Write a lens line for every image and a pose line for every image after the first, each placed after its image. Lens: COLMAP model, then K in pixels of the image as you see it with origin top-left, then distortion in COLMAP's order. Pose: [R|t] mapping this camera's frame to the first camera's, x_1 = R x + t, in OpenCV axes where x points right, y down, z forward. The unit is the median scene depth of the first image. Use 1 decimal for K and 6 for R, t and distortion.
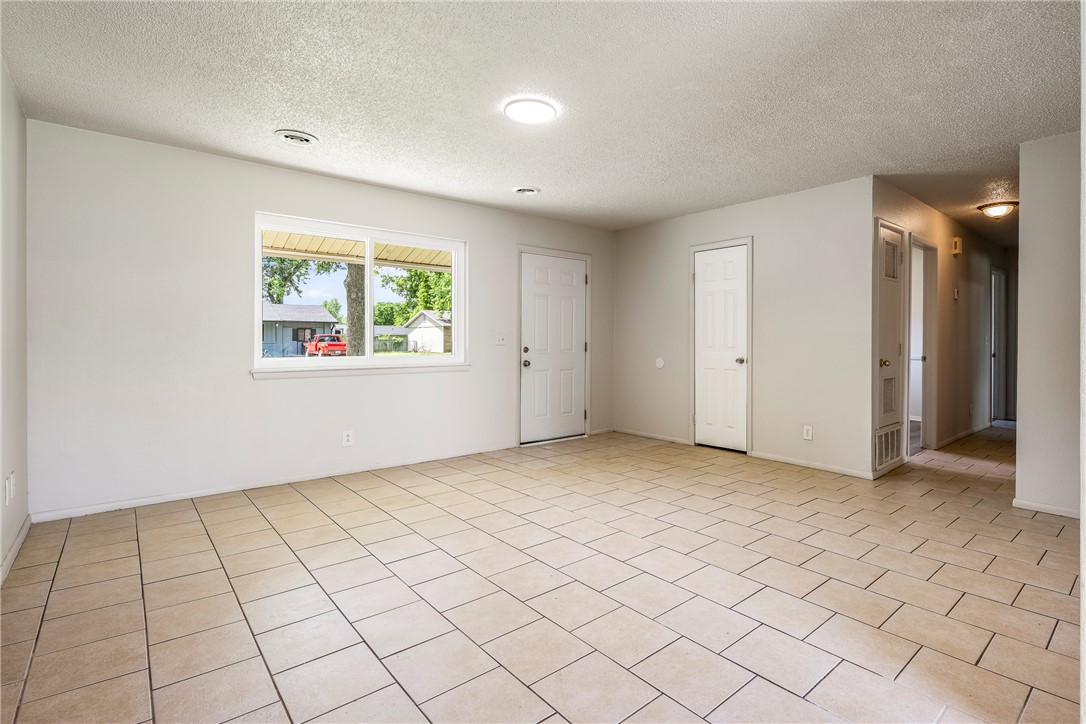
lens RADIAL K [[500.4, 0, 569.6], [0, 500.4, 342.4], [0, 0, 1]] dist [0.002867, 0.000641]
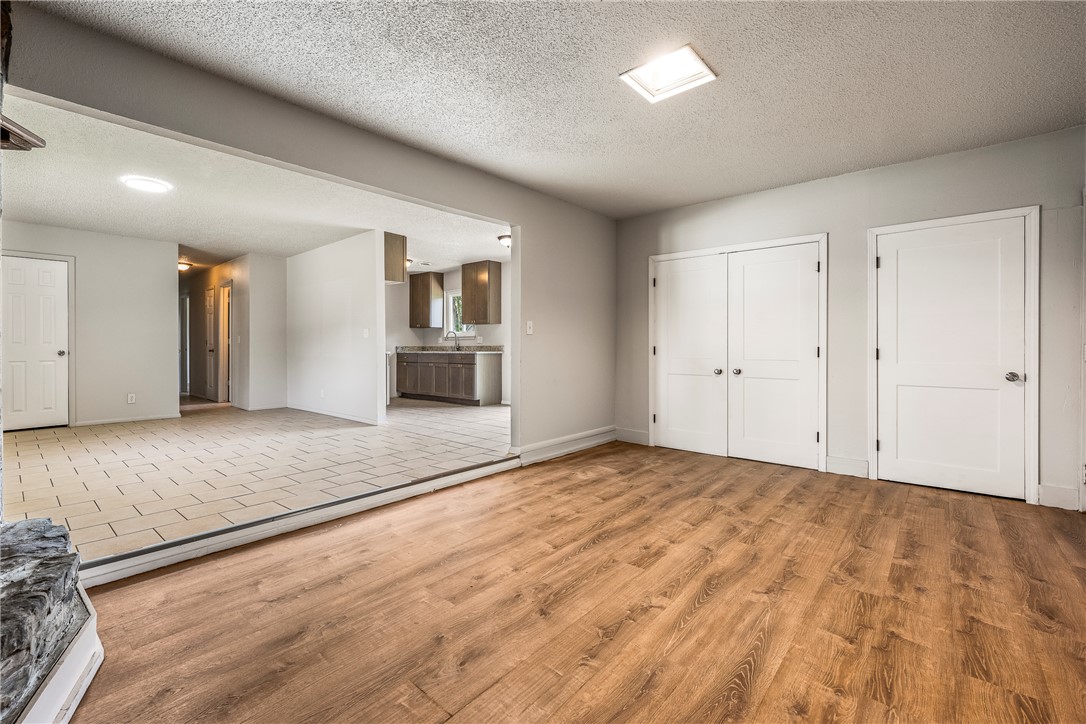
lens RADIAL K [[466.6, 0, 539.2], [0, 466.6, 351.4], [0, 0, 1]] dist [-0.001594, 0.000414]
pose [[-0.191533, -0.014324, 0.981382, -1.016848], [0.003793, 0.999875, 0.015335, 0.019409], [-0.981479, 0.006660, -0.191454, 0.054118]]
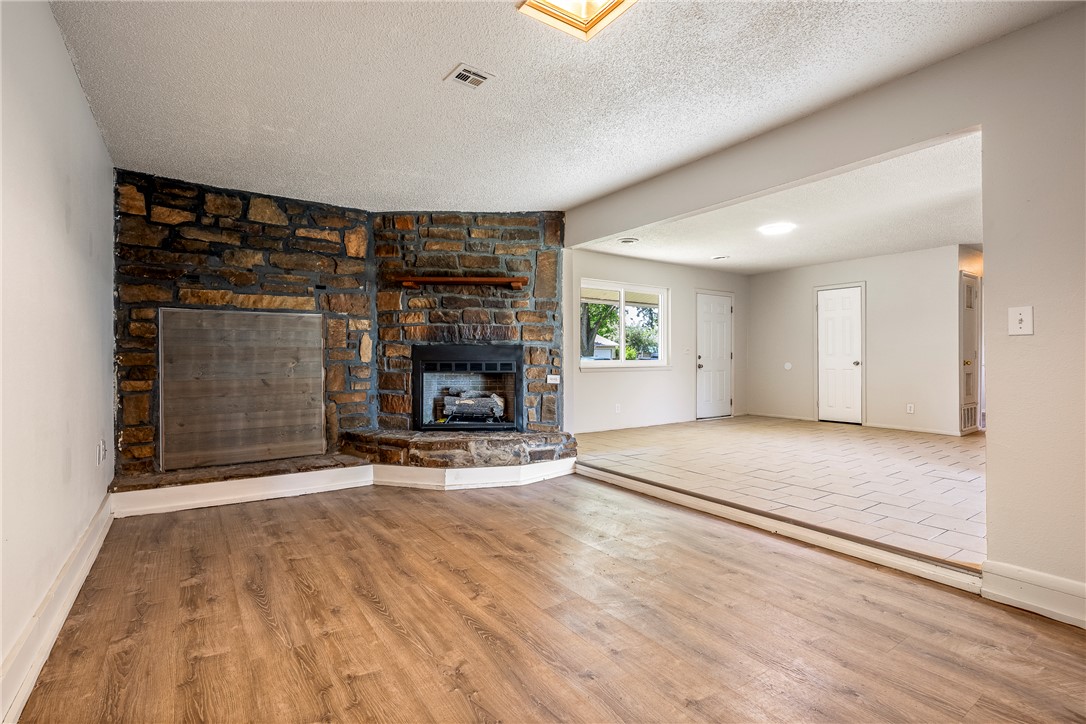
lens RADIAL K [[500.4, 0, 504.4], [0, 500.4, 354.3], [0, 0, 1]] dist [0.002867, 0.000641]
pose [[0.994775, -0.005832, -0.101927, -0.557681], [0.004780, 0.999933, -0.010565, 0.019860], [0.101981, 0.010023, 0.994736, -0.610160]]
